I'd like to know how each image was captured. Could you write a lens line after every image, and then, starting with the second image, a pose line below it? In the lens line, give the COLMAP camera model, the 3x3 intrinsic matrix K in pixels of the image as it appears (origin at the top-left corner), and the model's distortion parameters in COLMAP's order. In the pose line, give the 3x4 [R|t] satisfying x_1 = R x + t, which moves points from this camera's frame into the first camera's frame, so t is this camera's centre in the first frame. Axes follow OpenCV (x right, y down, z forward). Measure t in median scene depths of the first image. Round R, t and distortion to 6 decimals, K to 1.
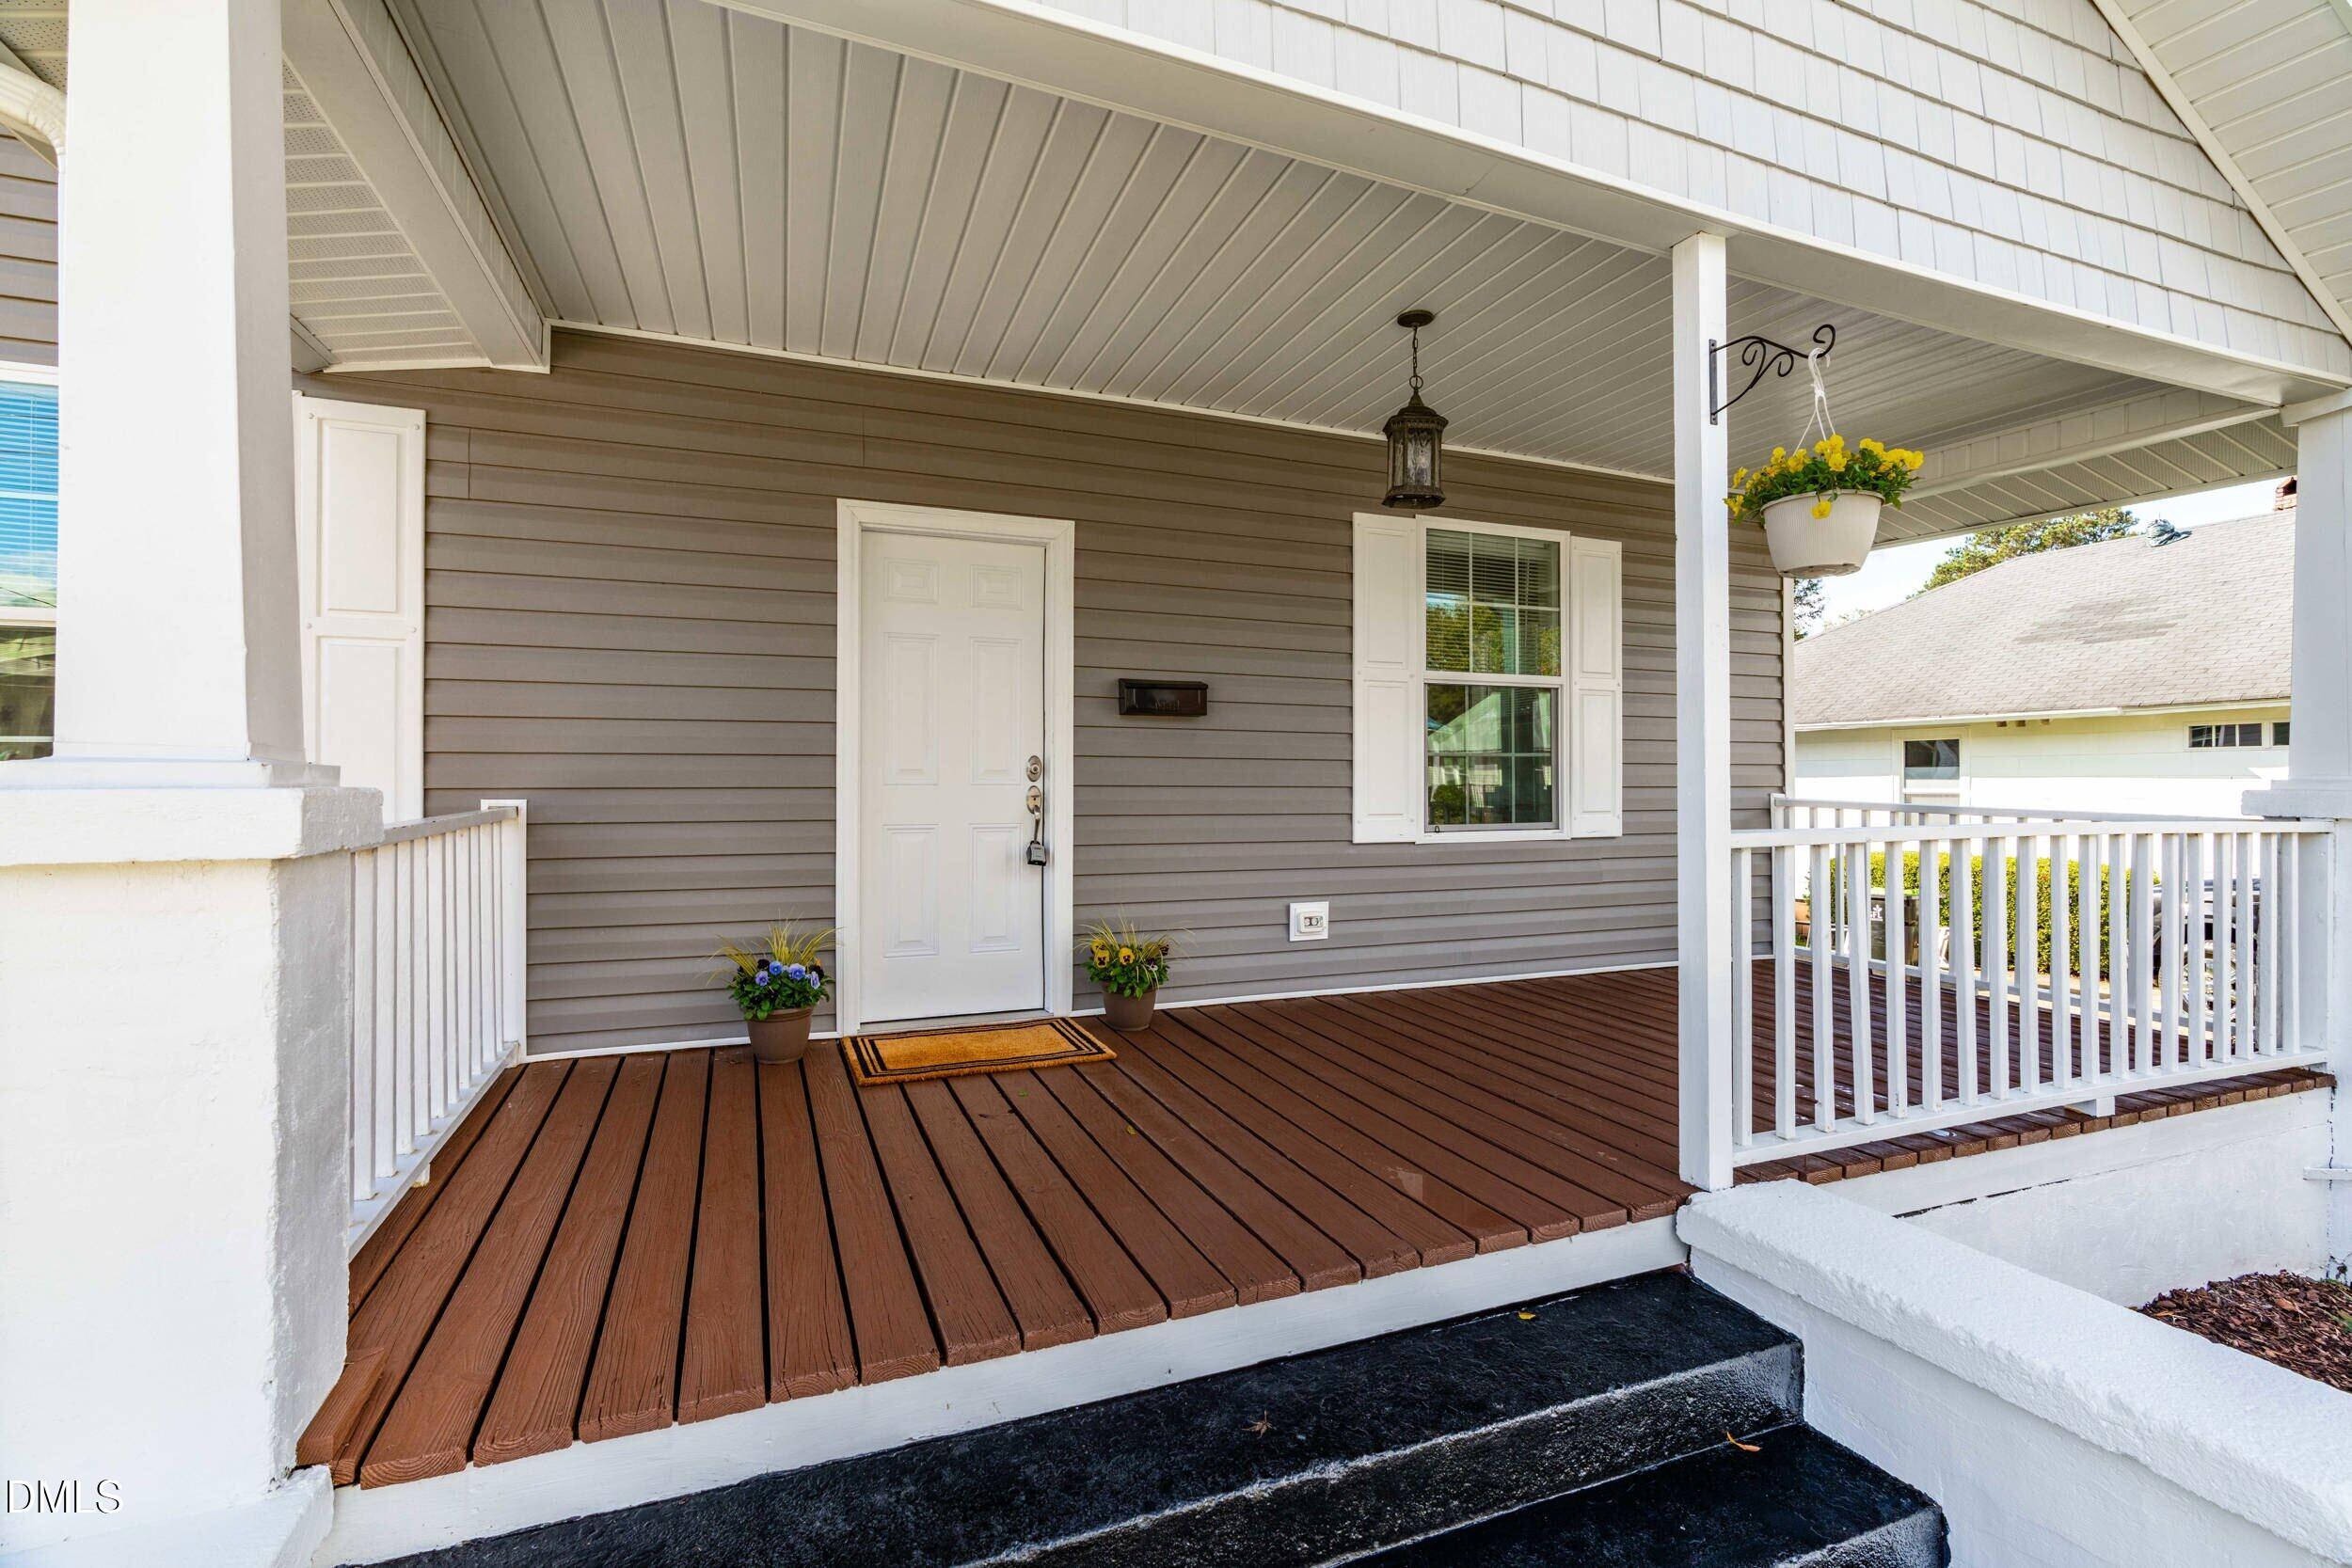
lens RADIAL K [[1070.4, 0, 1184.2], [0, 1070.4, 796.8], [0, 0, 1]] dist [-0.003114, 0.000243]
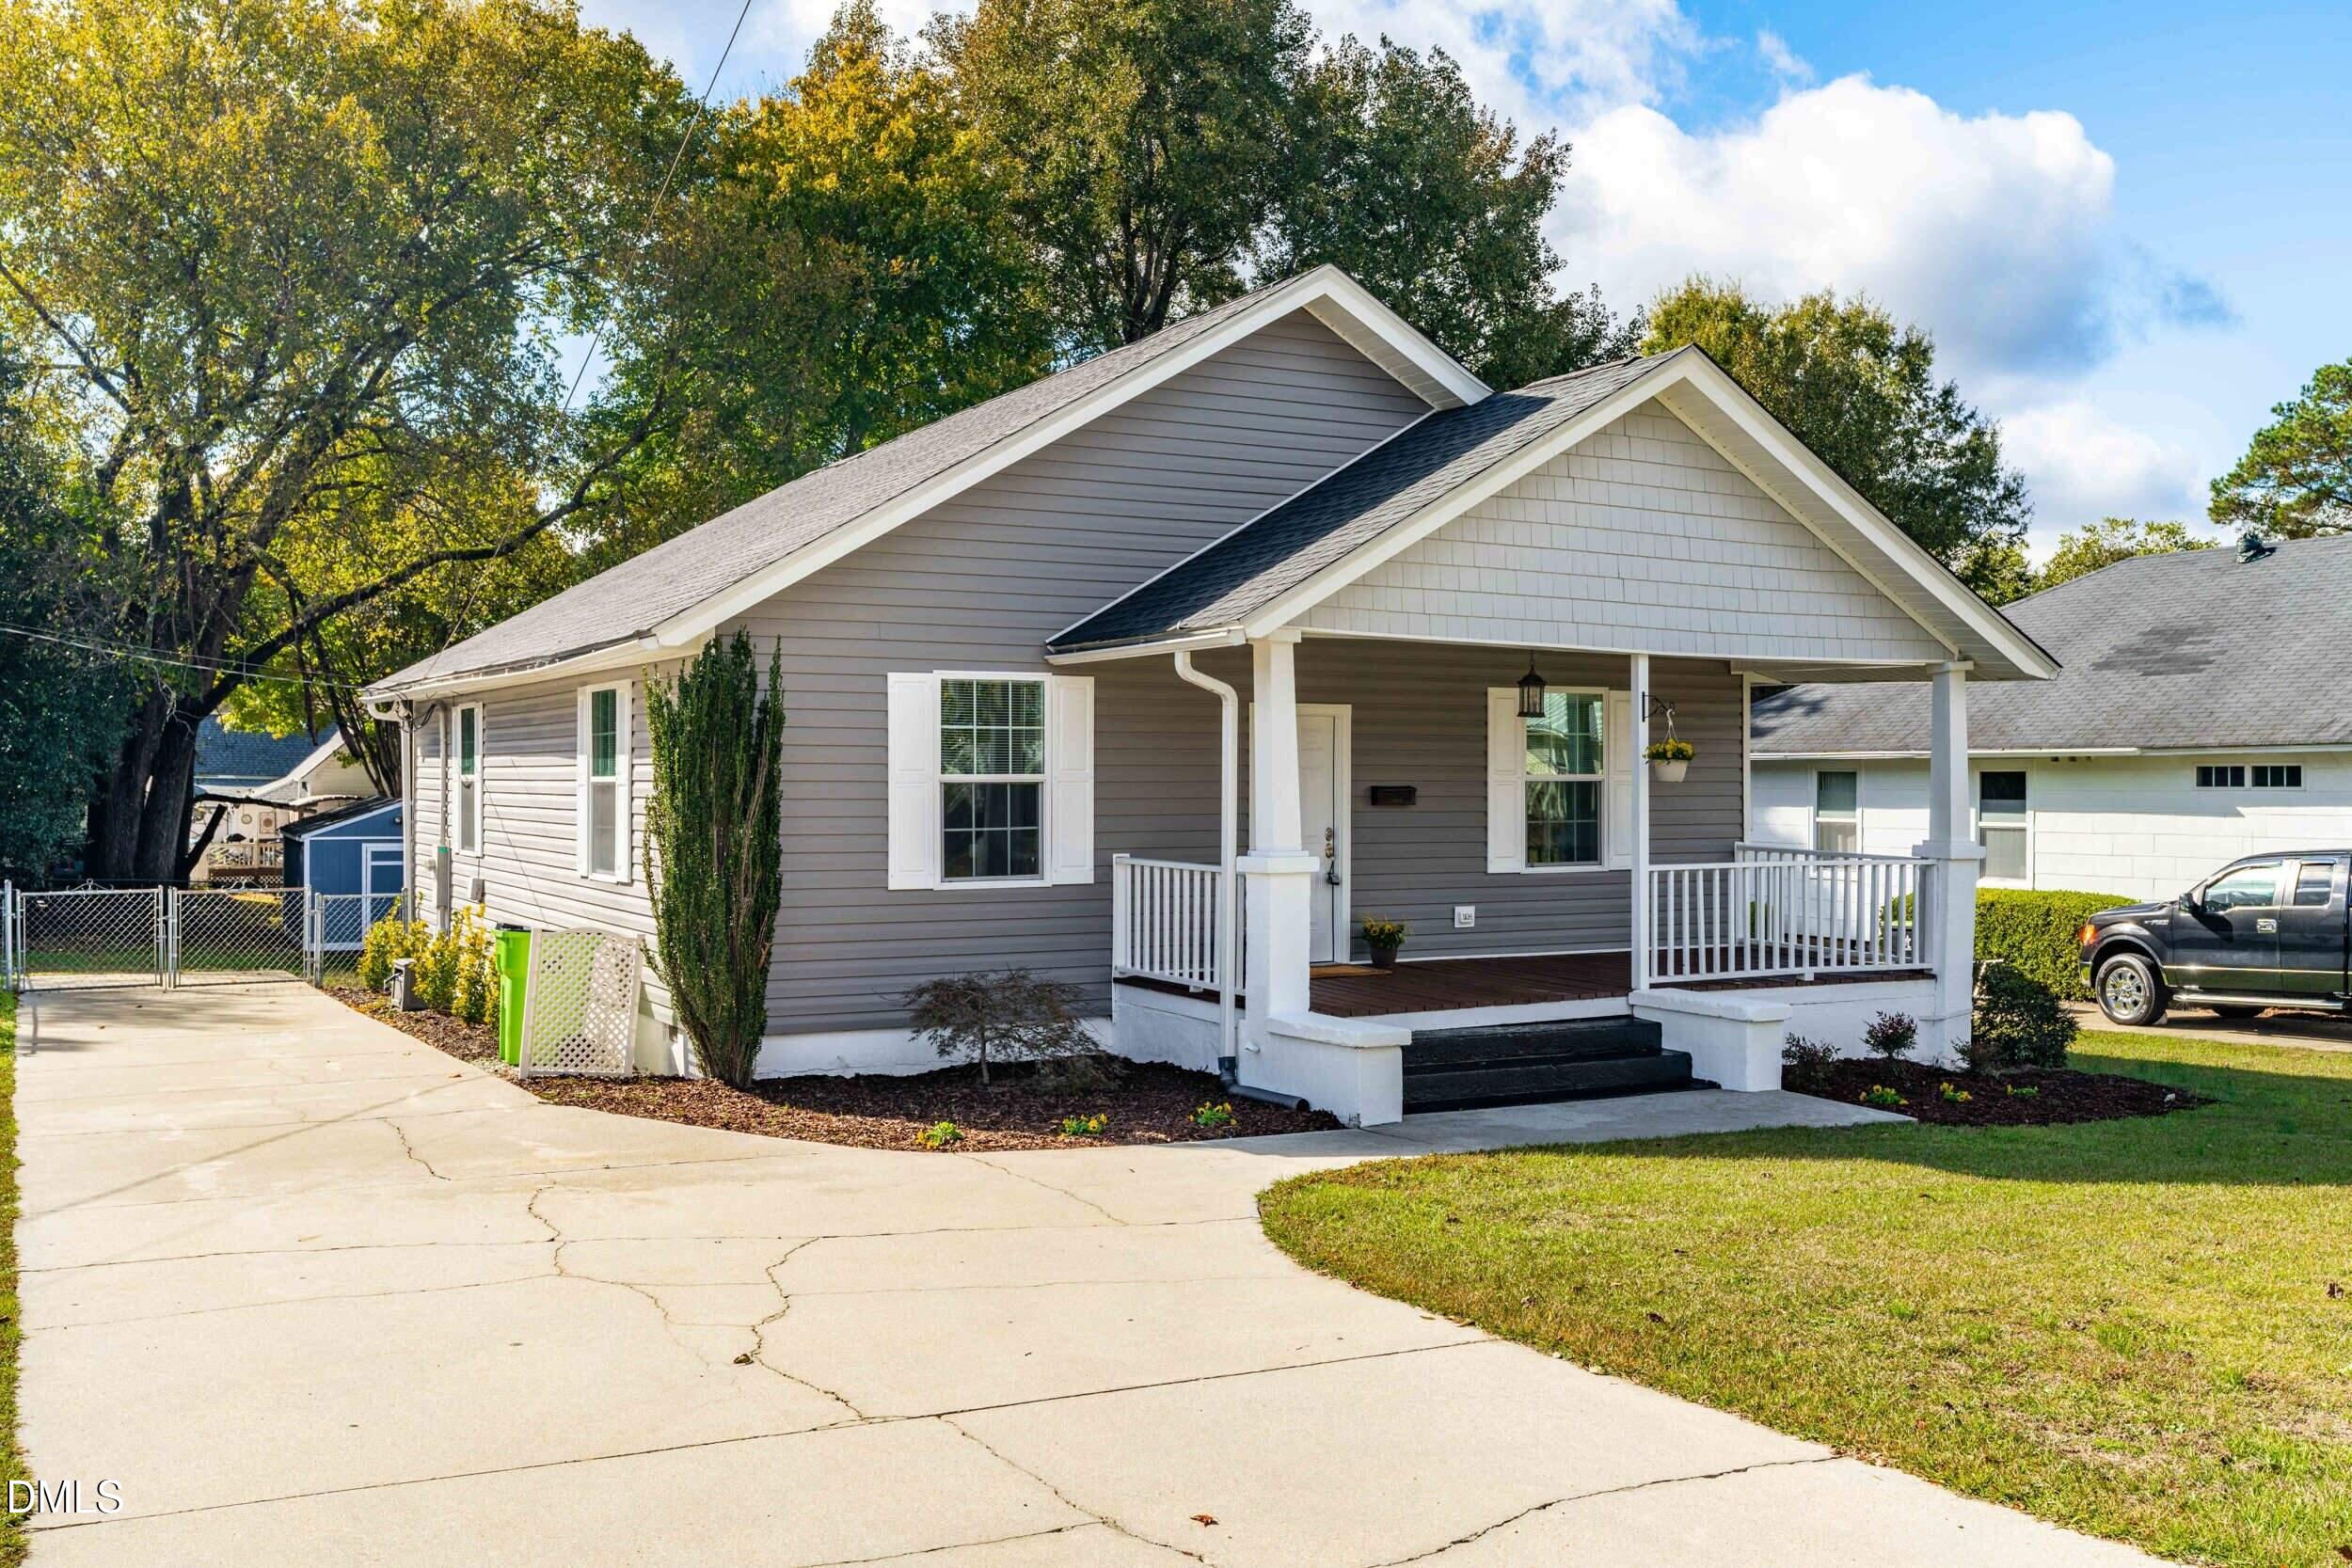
lens RADIAL K [[2226.9, 0, 1174.9], [0, 2226.9, 787.0], [0, 0, 1]] dist [-0.004992, 0.000000]
pose [[0.993224, 0.000000, 0.116215, -0.838701], [0.000848, 0.999973, -0.007246, -0.078451], [-0.116212, 0.007296, 0.993198, -2.780998]]
